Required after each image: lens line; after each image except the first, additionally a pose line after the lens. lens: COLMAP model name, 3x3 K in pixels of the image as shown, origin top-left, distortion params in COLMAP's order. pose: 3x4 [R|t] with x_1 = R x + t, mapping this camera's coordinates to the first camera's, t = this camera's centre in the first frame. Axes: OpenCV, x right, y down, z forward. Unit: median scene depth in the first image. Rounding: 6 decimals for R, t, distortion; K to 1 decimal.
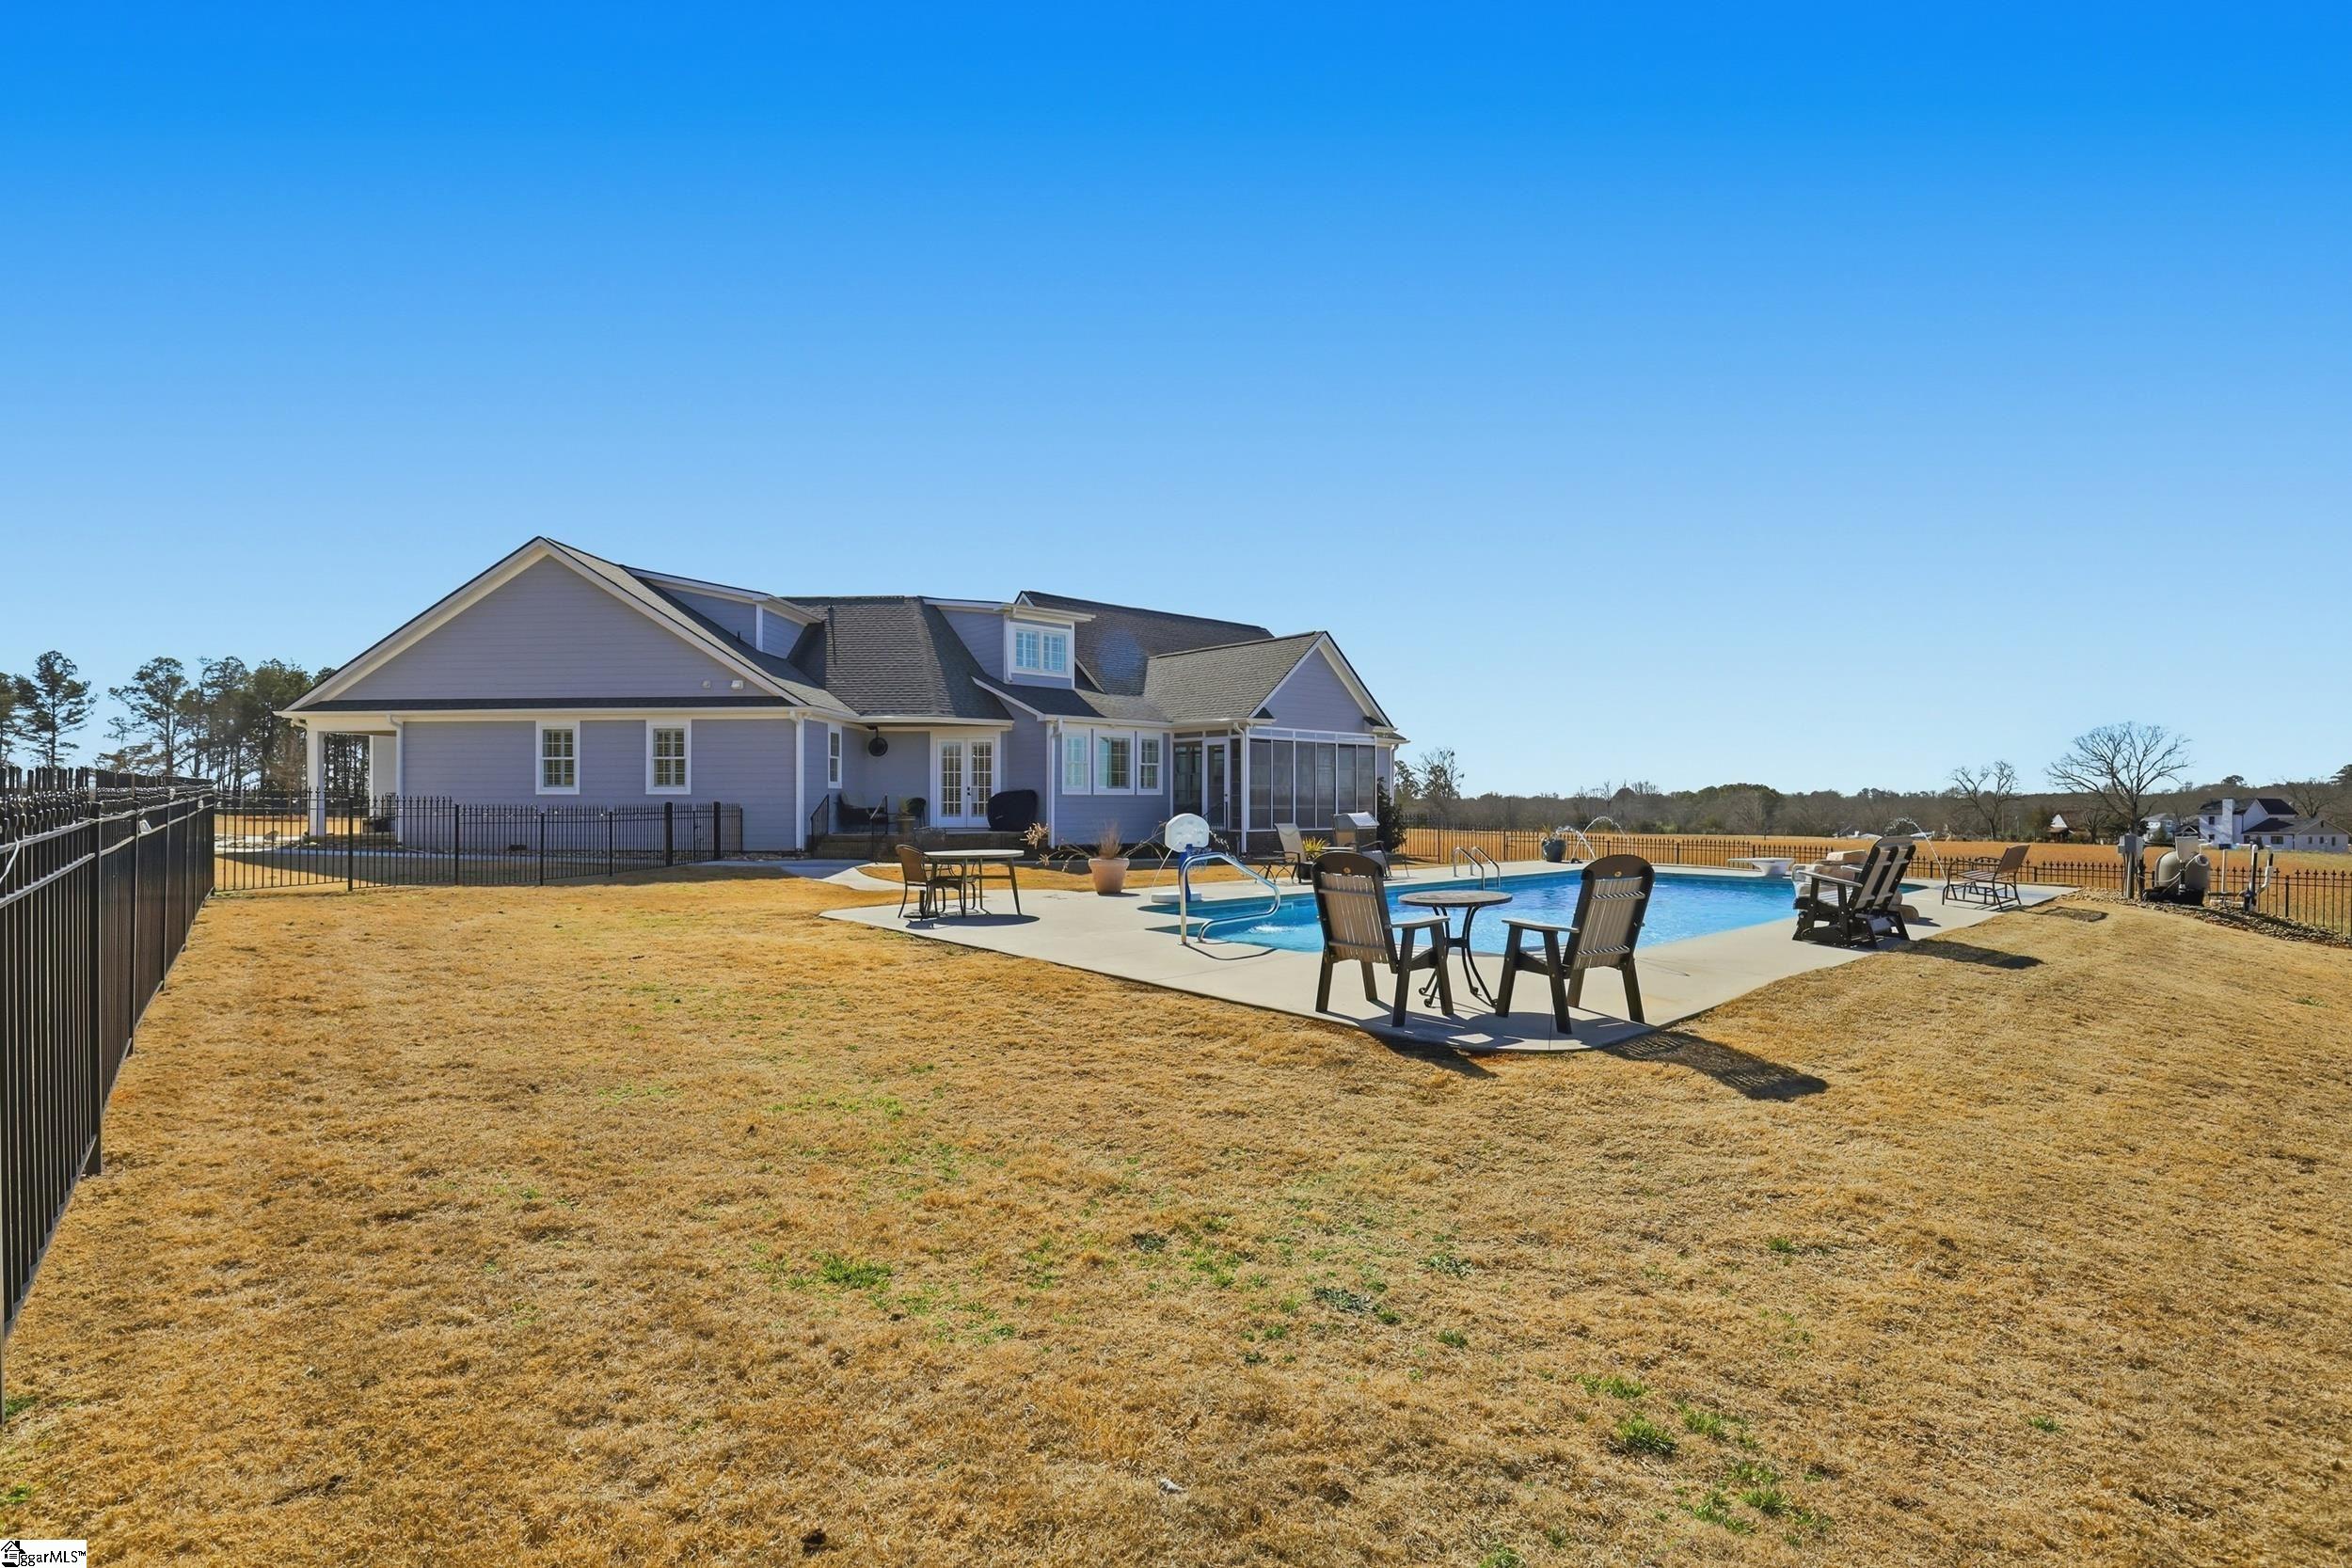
lens RADIAL K [[1090.6, 0, 1174.8], [0, 1090.6, 786.1], [0, 0, 1]] dist [-0.031780, 0.000099]
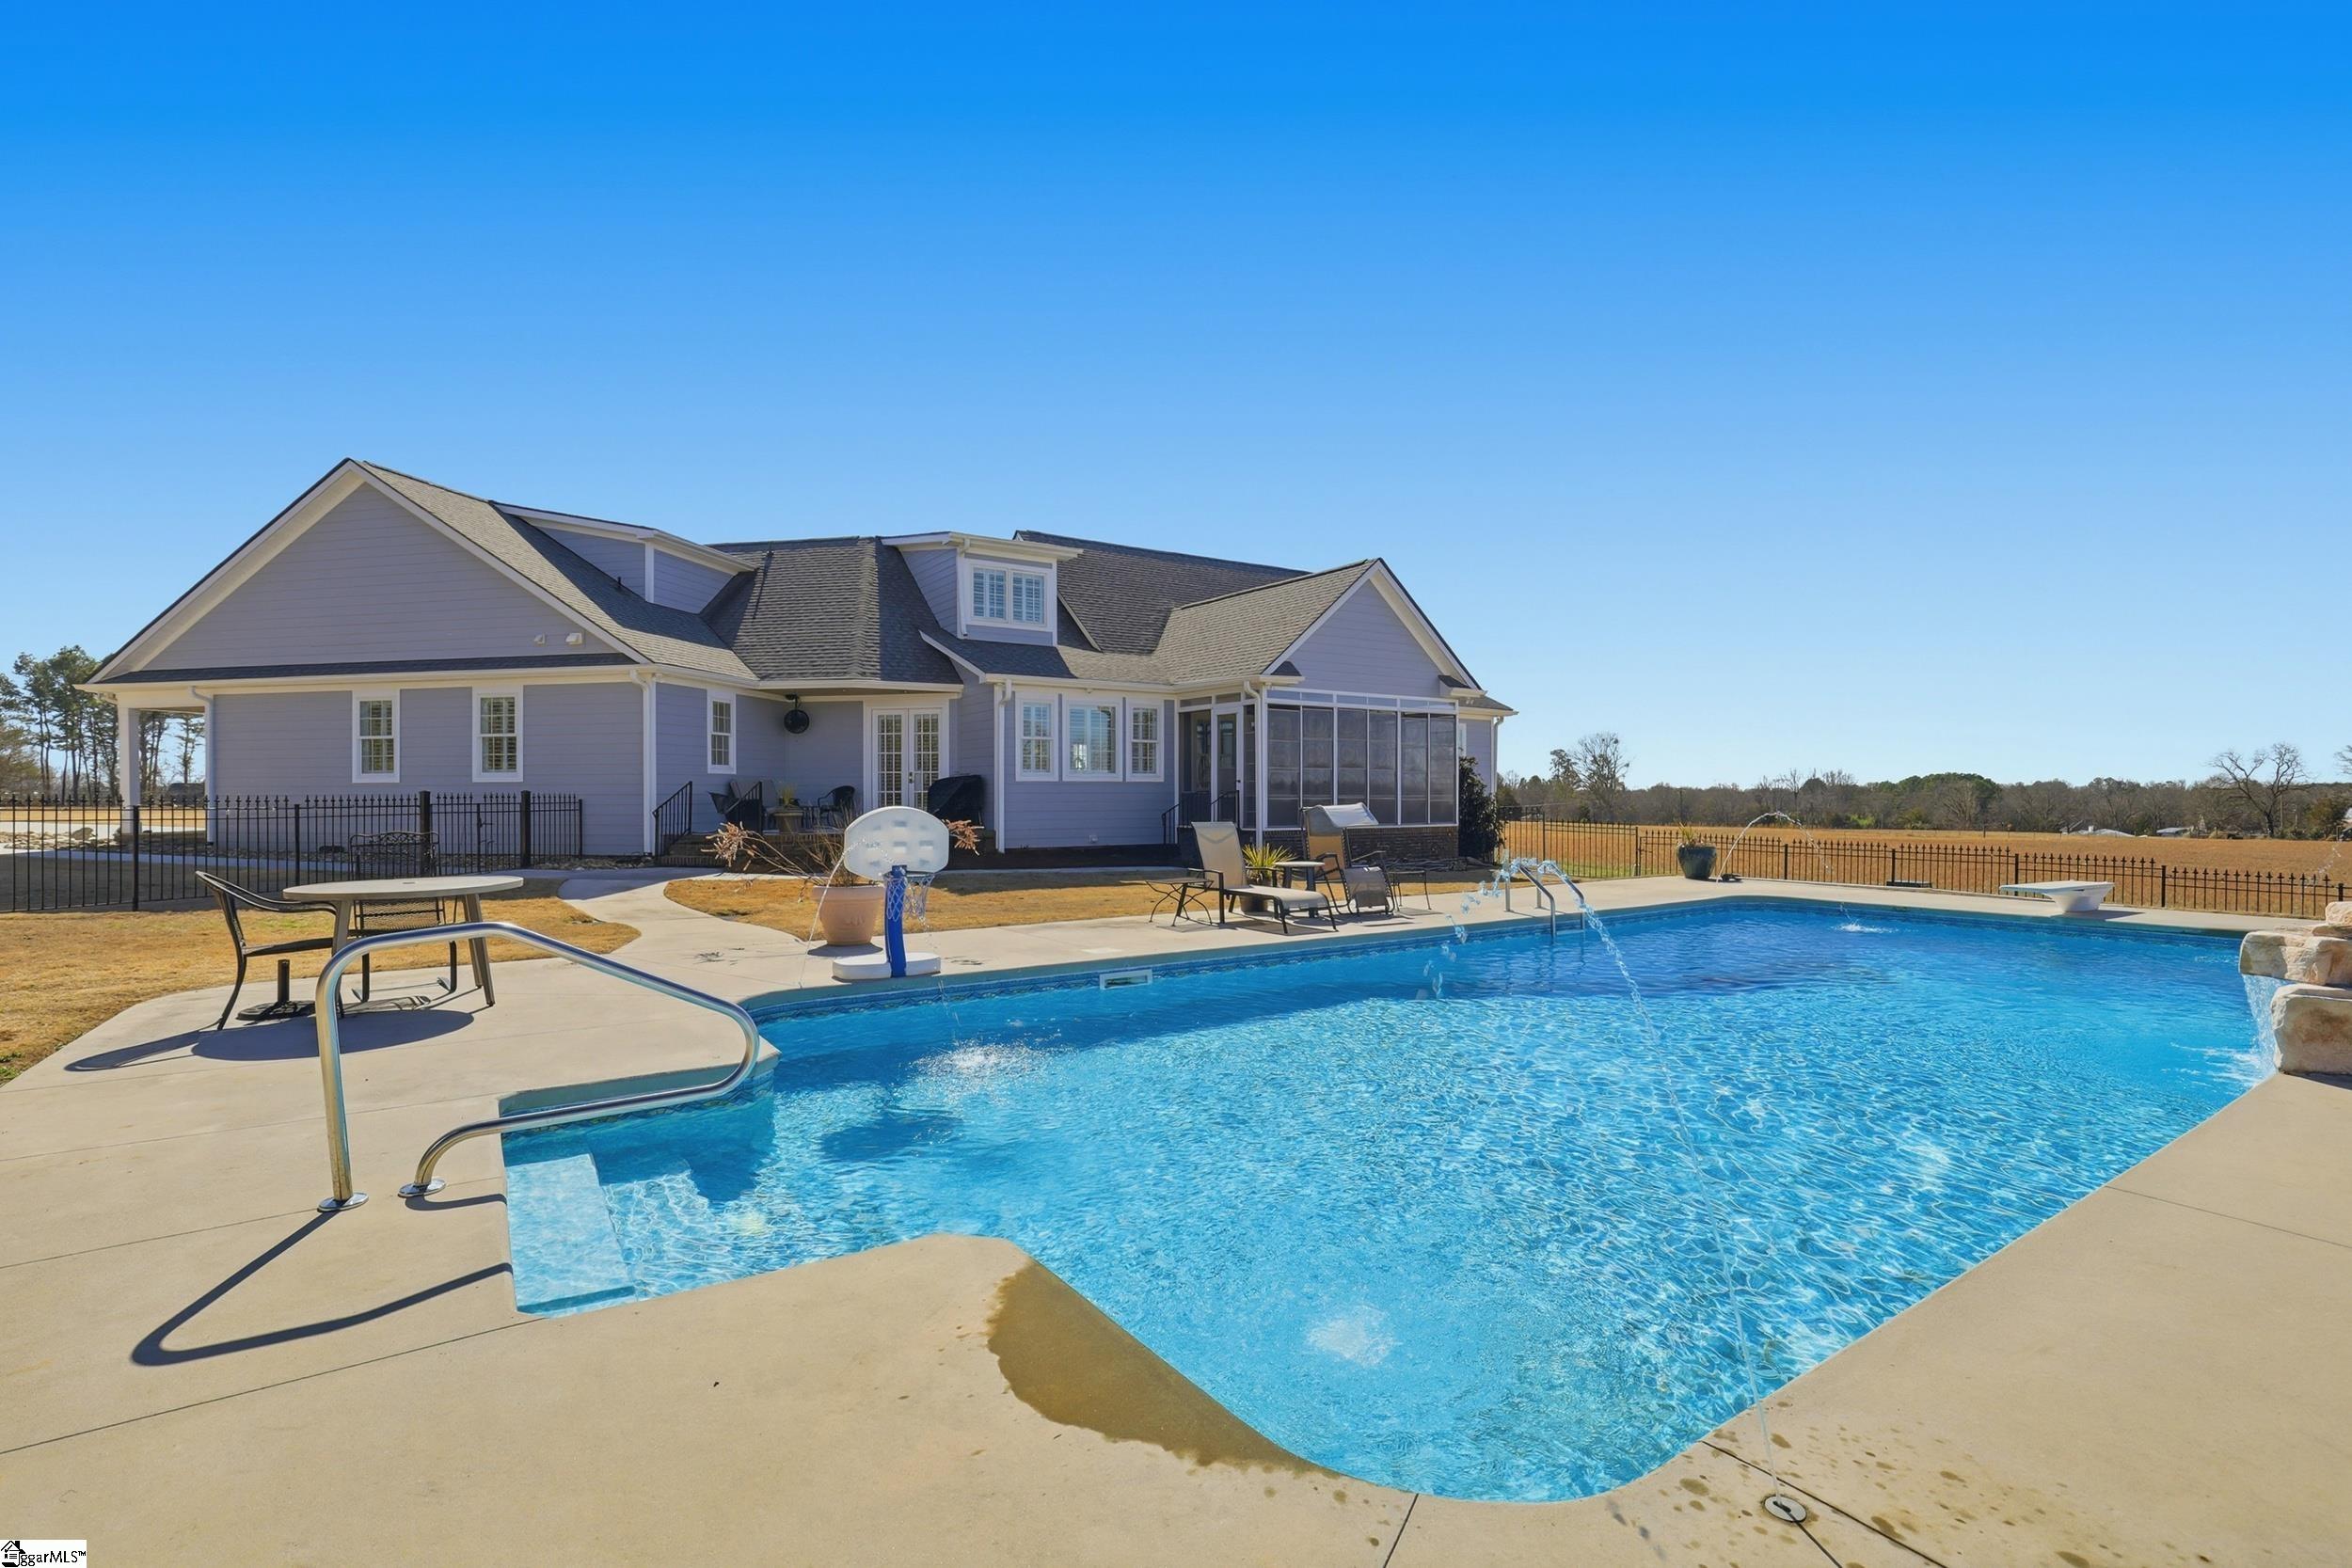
lens RADIAL K [[1090.6, 0, 1181.7], [0, 1090.6, 804.1], [0, 0, 1]] dist [-0.031780, 0.000099]
pose [[0.990596, -0.000872, -0.136815, 0.106153], [0.004032, 0.999731, 0.022824, 0.006672], [0.136758, -0.023161, 0.990334, 0.250498]]
